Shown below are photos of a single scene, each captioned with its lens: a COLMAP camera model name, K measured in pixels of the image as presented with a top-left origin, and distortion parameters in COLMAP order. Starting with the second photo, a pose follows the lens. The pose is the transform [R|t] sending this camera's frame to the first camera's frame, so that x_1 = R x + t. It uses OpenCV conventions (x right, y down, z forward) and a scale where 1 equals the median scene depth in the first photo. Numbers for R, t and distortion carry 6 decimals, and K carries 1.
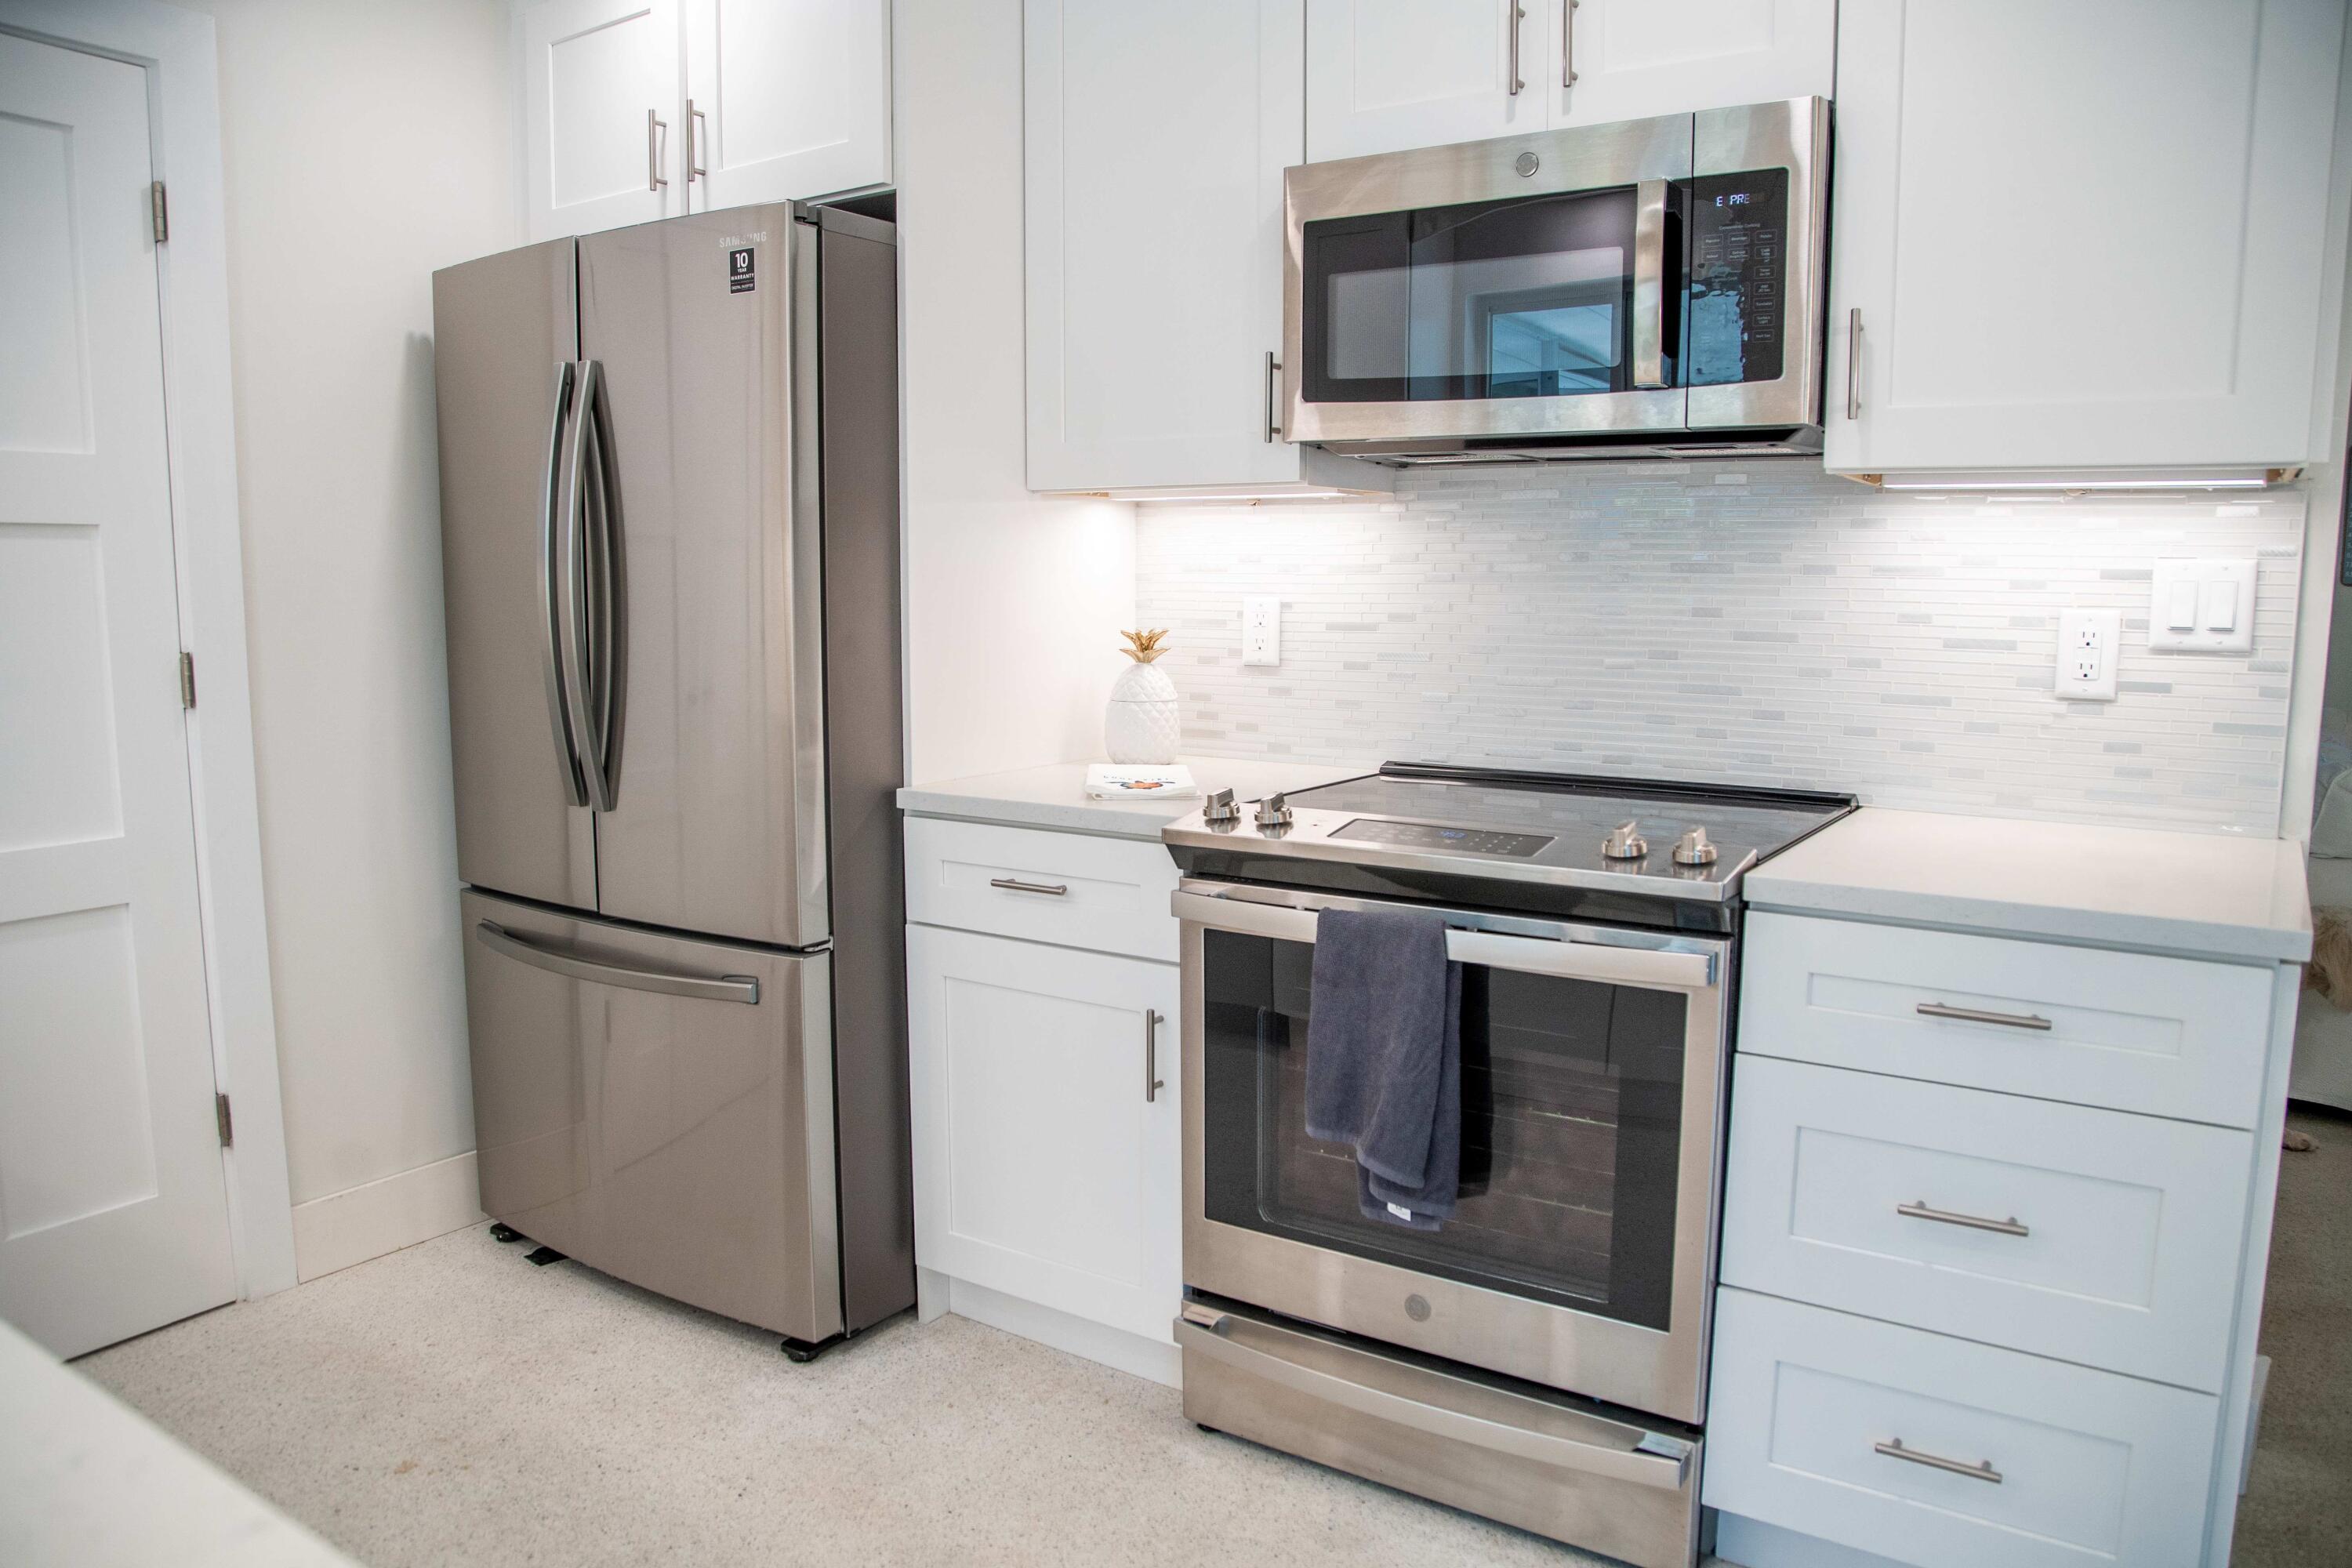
lens RADIAL K [[1708.7, 0, 1176.0], [0, 1708.7, 784.0], [0, 0, 1]] dist [-0.048059, -0.000142]
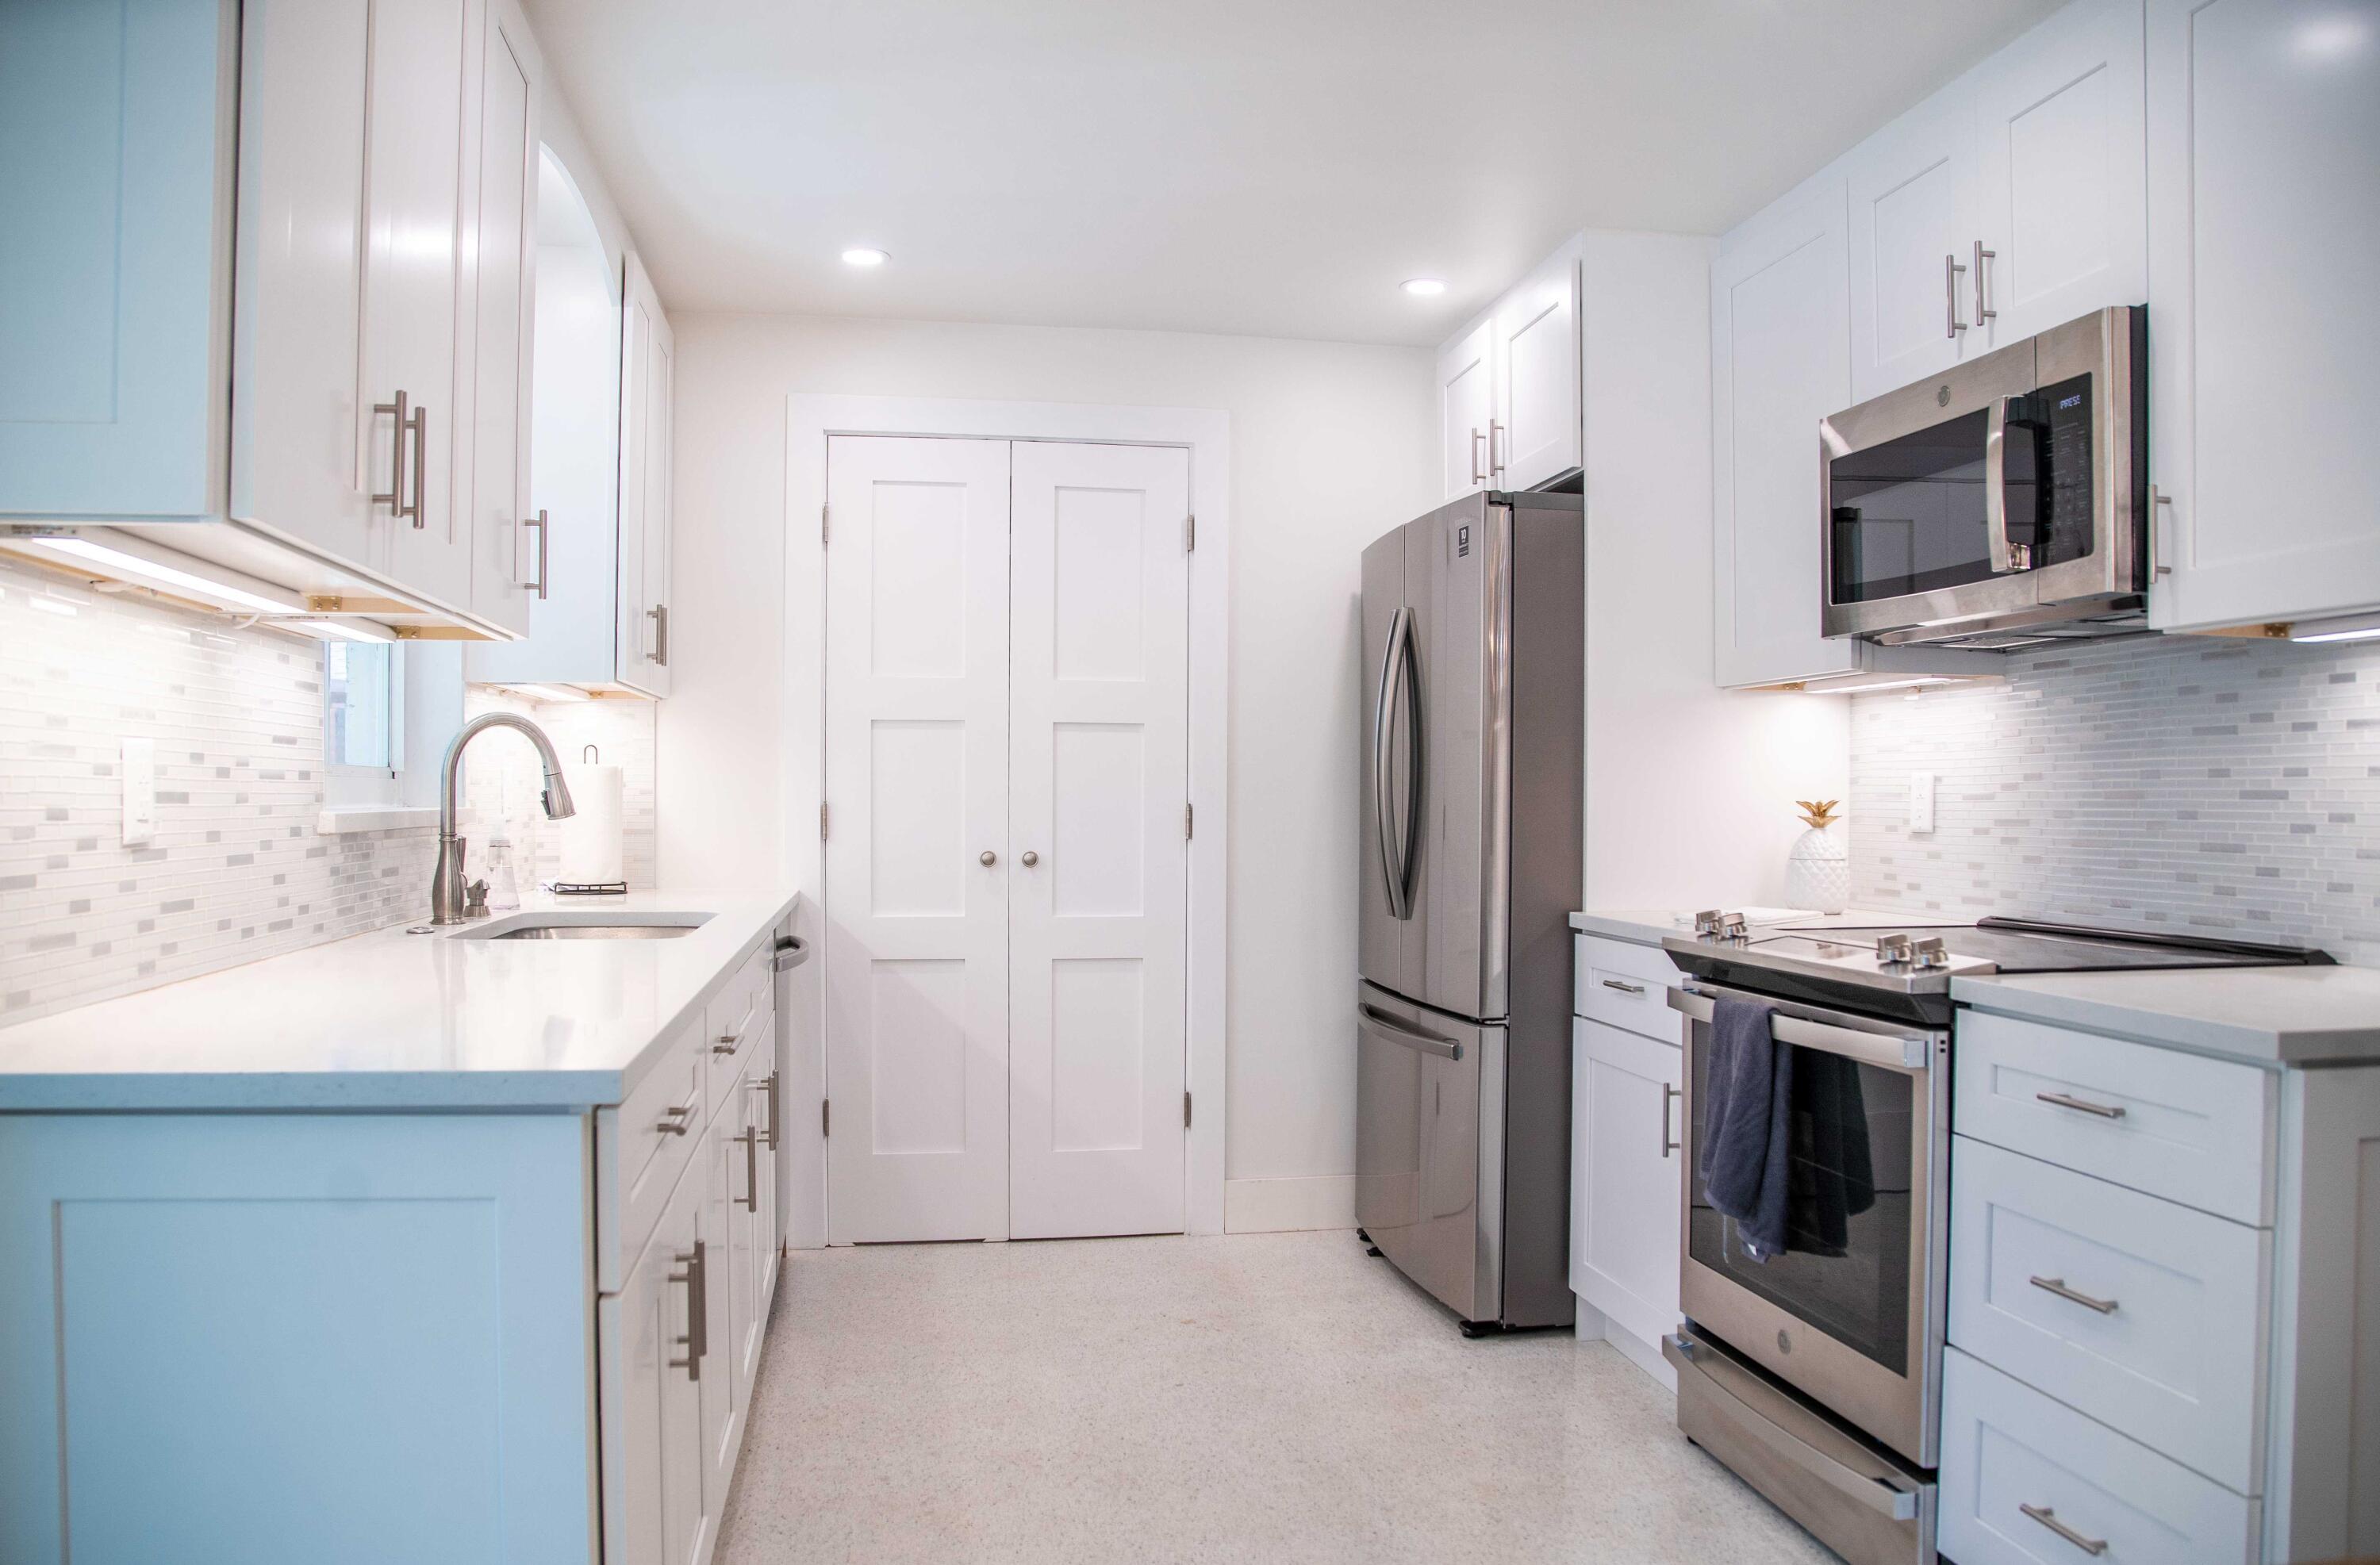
lens RADIAL K [[1830.8, 0, 1190.0], [0, 1830.8, 782.5], [0, 0, 1]] dist [-0.008462, 0.000745]
pose [[0.690552, -0.003924, -0.723273, 0.675421], [-0.101065, 0.989652, -0.101861, 0.079760], [0.716187, 0.143438, 0.683009, -0.198489]]
